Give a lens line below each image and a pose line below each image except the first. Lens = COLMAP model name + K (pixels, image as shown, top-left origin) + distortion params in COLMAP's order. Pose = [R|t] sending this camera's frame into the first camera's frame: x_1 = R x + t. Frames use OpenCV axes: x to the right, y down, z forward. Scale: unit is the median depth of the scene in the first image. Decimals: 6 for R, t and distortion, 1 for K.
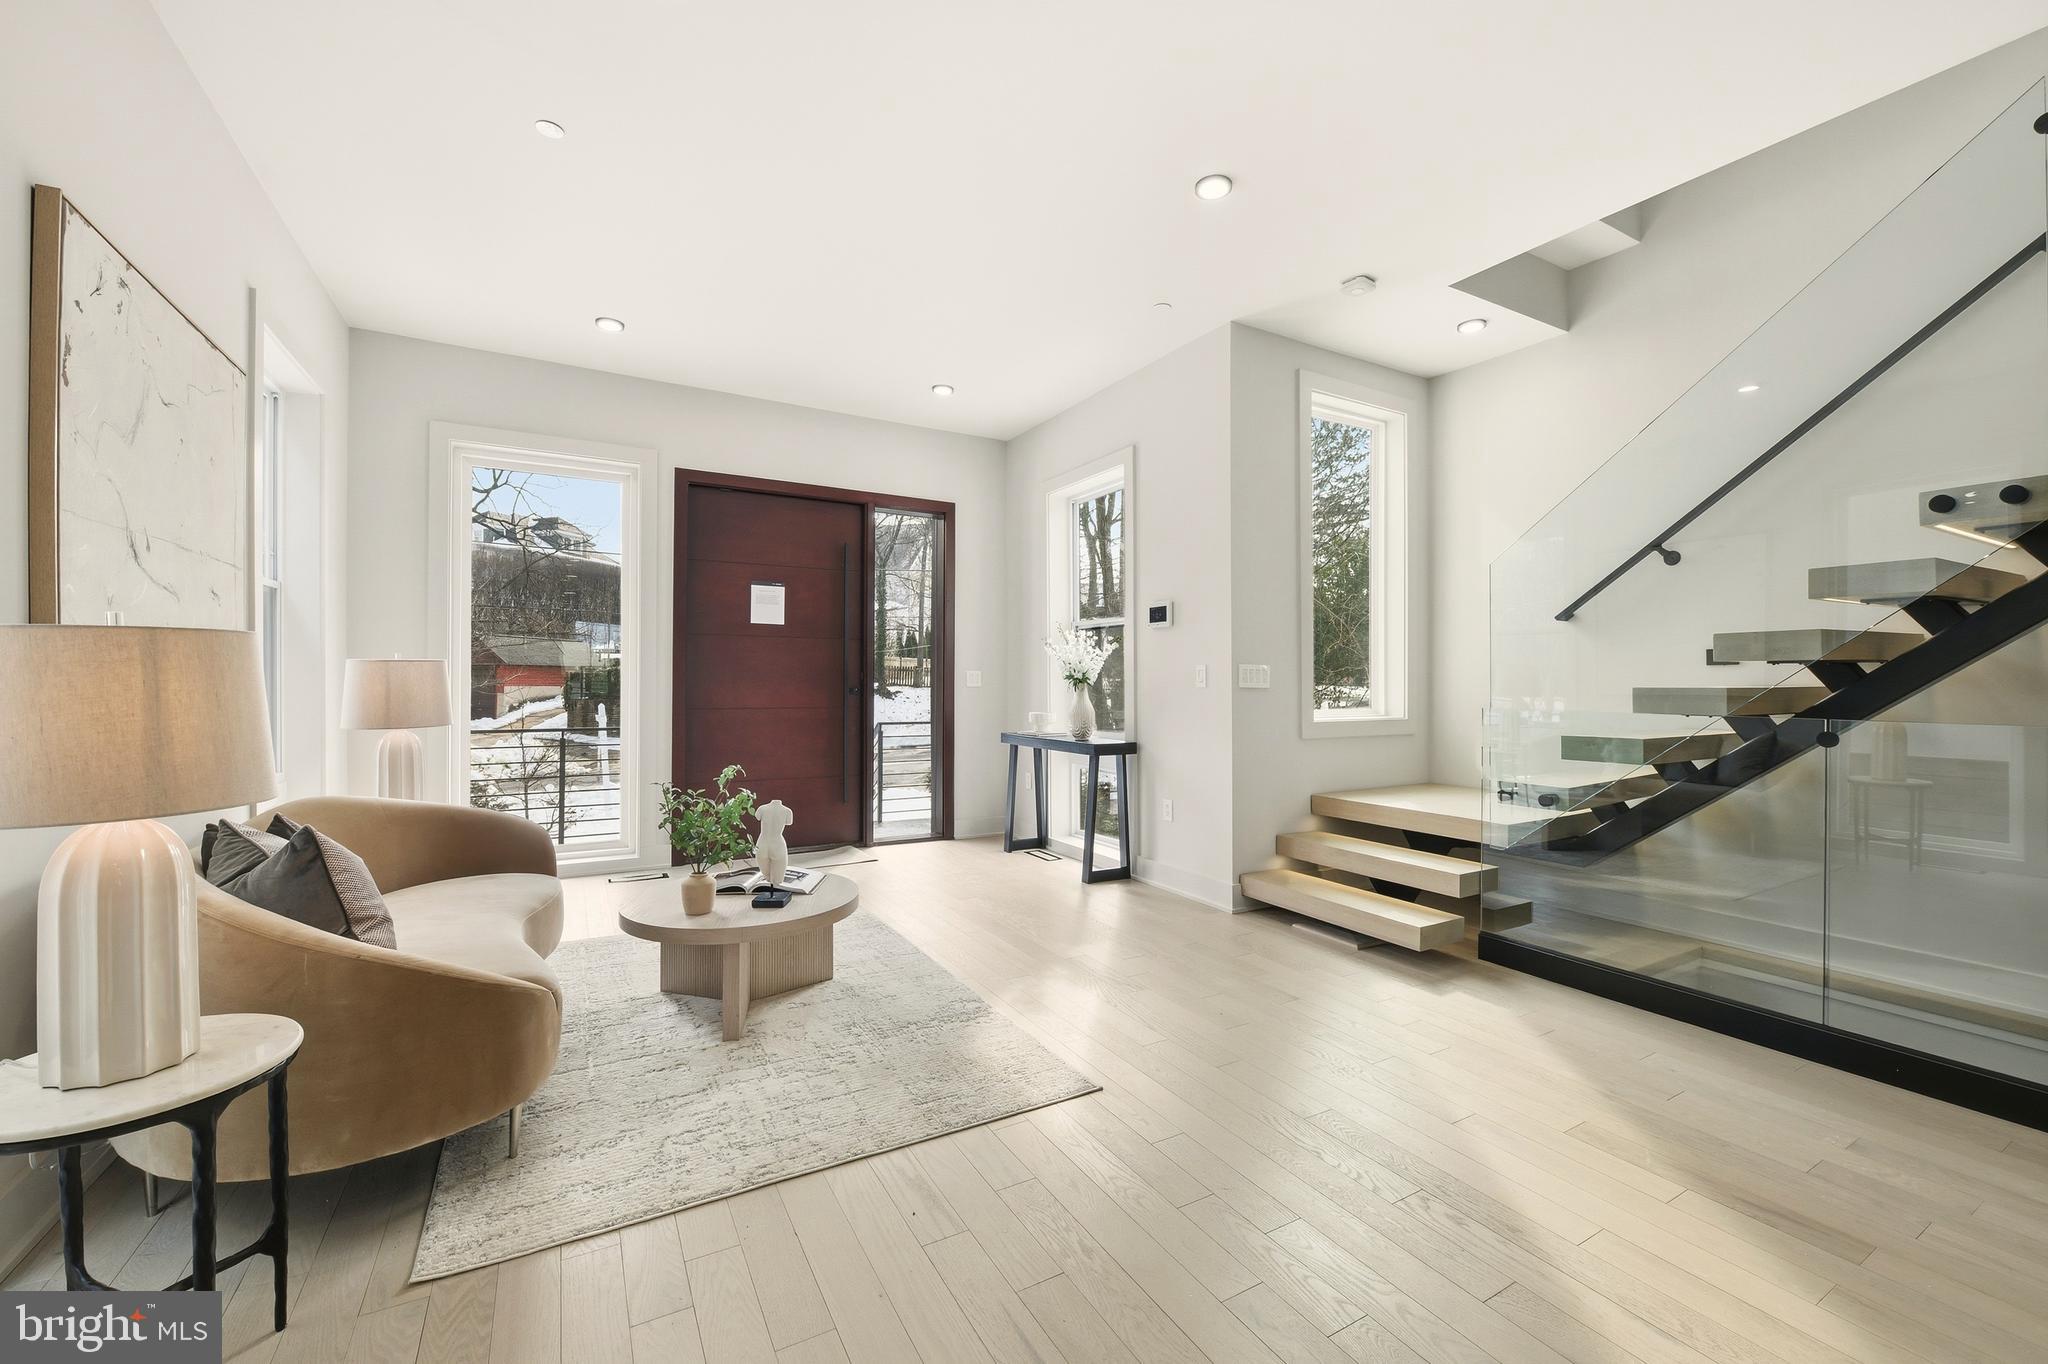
lens RADIAL K [[818.7, 0, 1024.0], [0, 818.7, 682.0], [0, 0, 1]] dist [-0.012069, 0.000033]
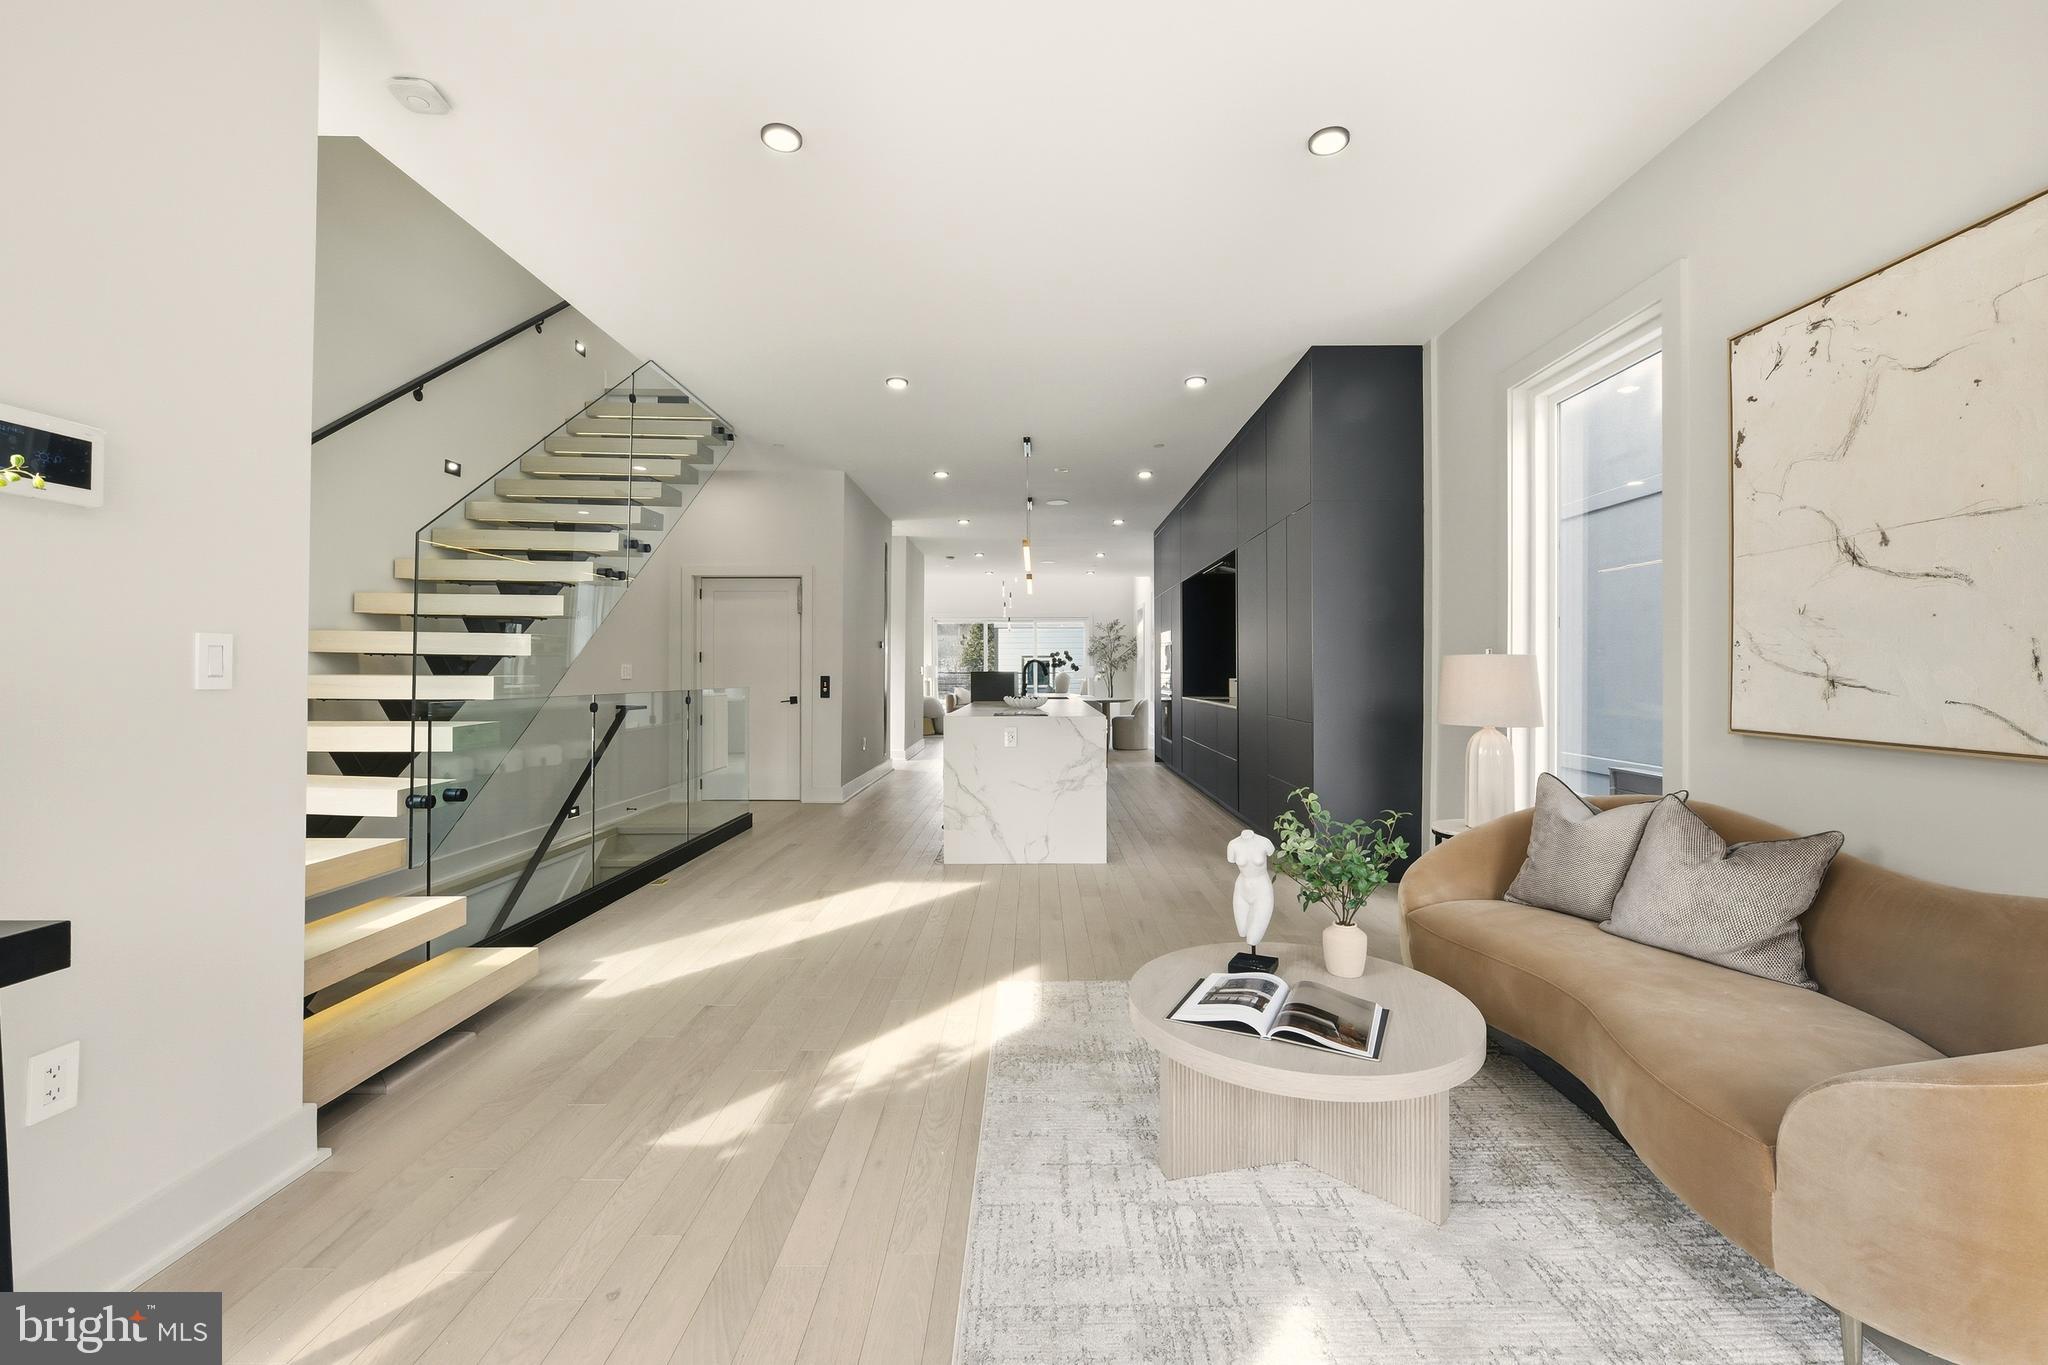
lens RADIAL K [[839.3, 0, 1047.9], [0, 839.3, 666.0], [0, 0, 1]] dist [-0.012836, -0.000286]
pose [[-0.880243, -0.001127, 0.474522, -0.338253], [-0.003779, 0.999982, -0.004635, -0.004997], [-0.474508, -0.005873, -0.880232, 1.174666]]
